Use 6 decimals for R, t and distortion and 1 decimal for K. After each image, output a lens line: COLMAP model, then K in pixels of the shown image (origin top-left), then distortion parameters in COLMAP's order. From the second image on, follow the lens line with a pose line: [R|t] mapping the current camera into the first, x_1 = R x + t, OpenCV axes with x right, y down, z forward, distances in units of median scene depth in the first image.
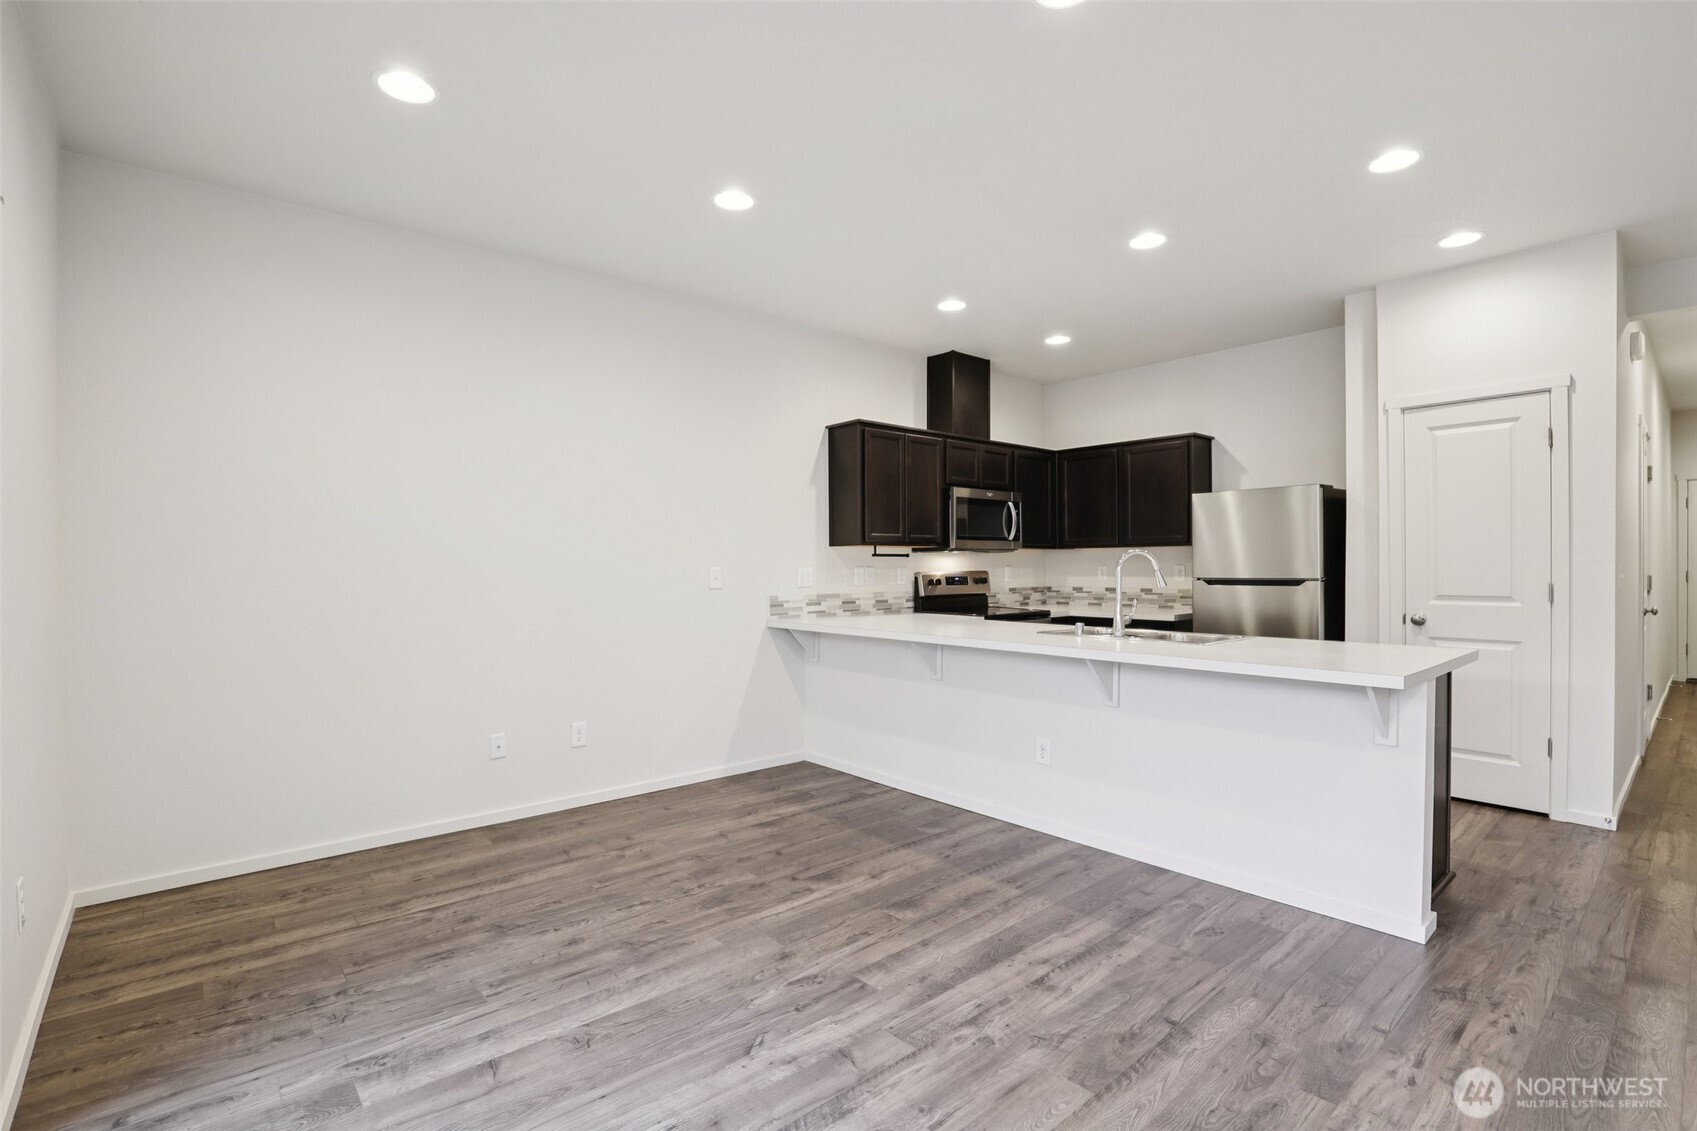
lens RADIAL K [[776.3, 0, 840.3], [0, 776.3, 572.4], [0, 0, 1]] dist [-0.034560, 0.006360]
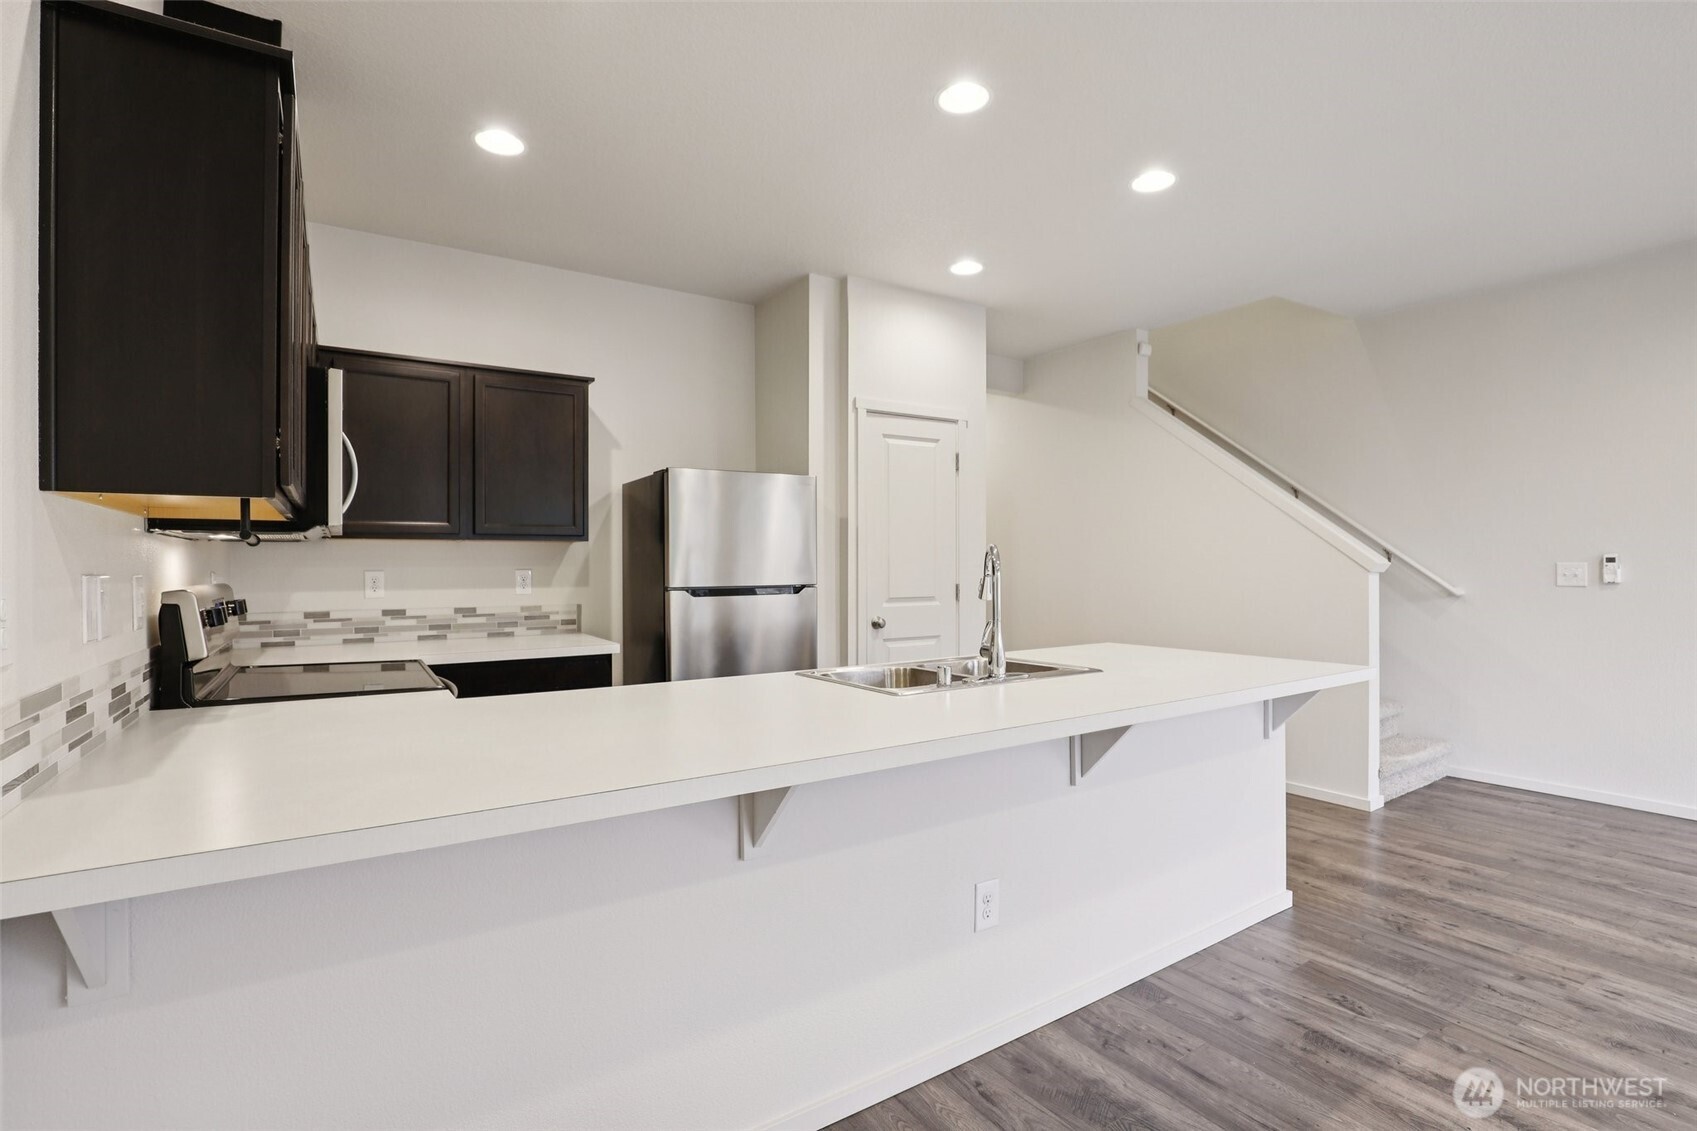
lens RADIAL K [[776.3, 0, 850.8], [0, 776.3, 567.1], [0, 0, 1]] dist [-0.034560, 0.006360]
pose [[0.131779, 0.003066, 0.991274, -0.254346], [0.012773, 0.999907, -0.004791, -0.006817], [-0.991197, 0.013292, 0.131728, 0.876778]]
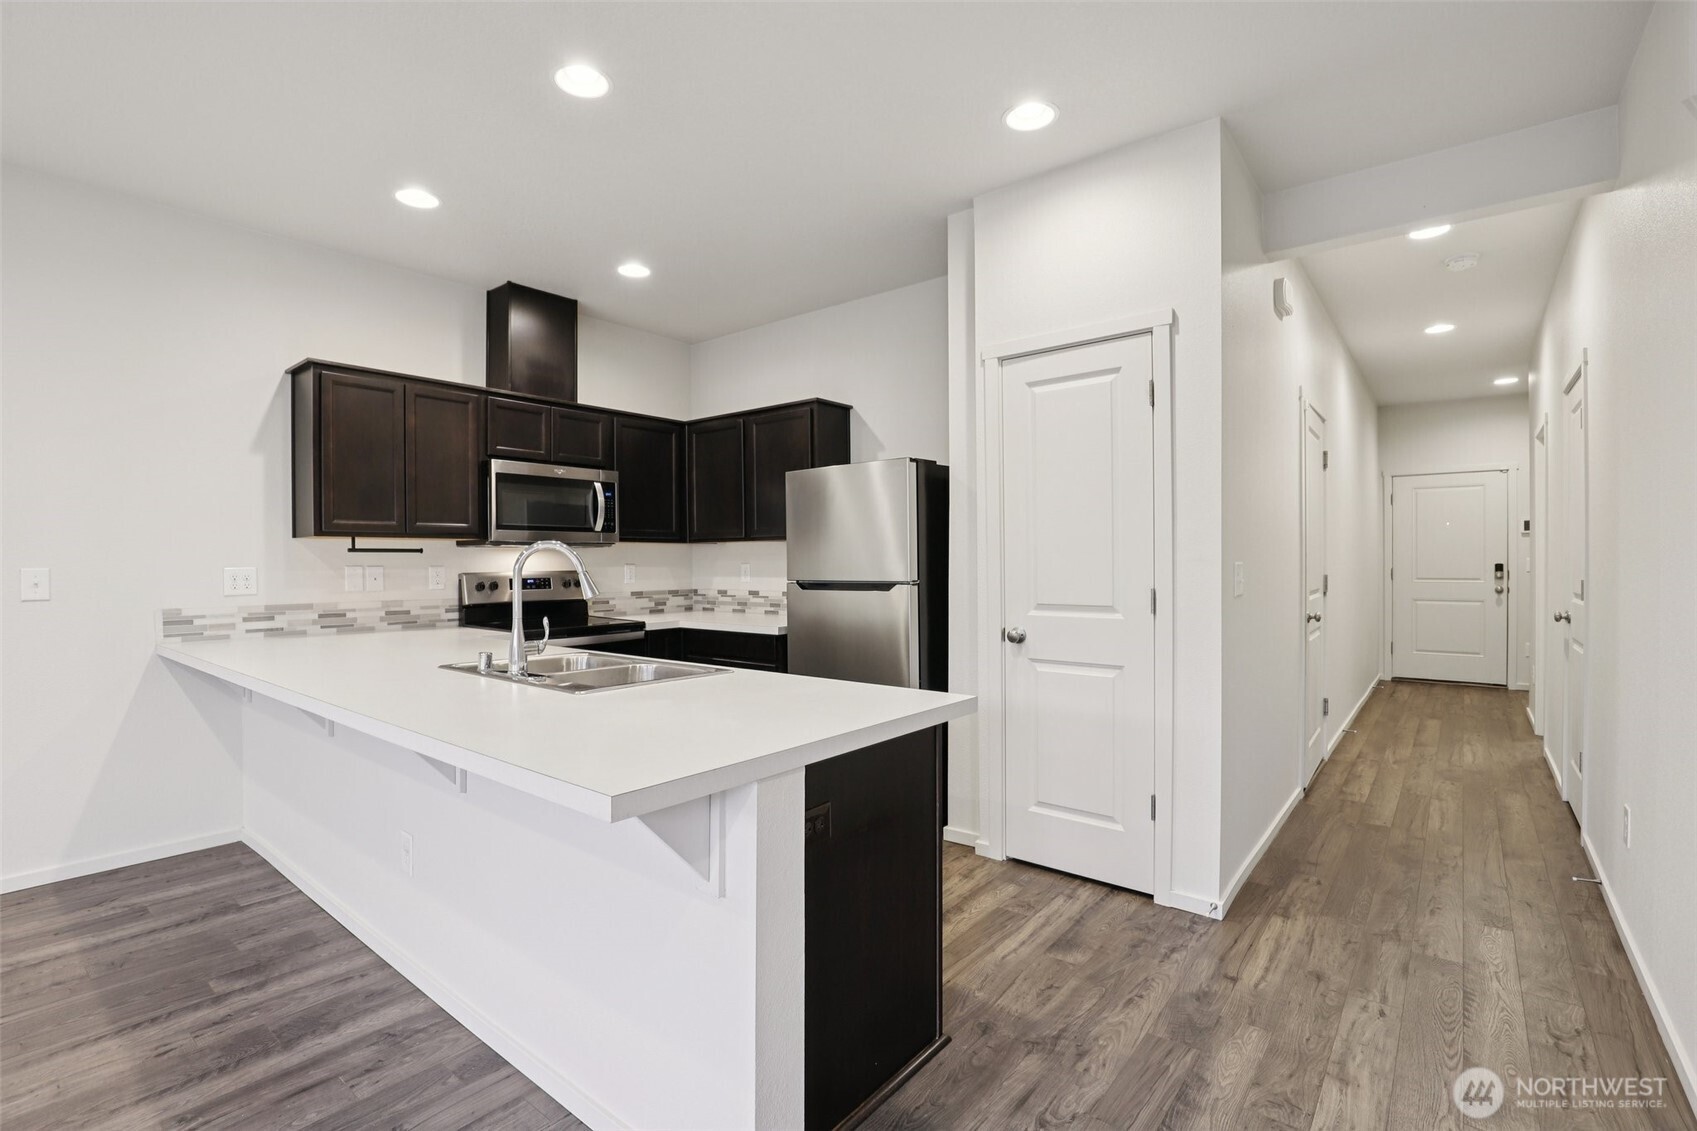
lens RADIAL K [[776.3, 0, 833.9], [0, 776.3, 570.1], [0, 0, 1]] dist [-0.034560, 0.006360]
pose [[0.984420, -0.001985, 0.175824, 0.430801], [0.001784, 0.999998, 0.001303, -0.004554], [-0.175826, -0.000969, 0.984421, 0.264912]]
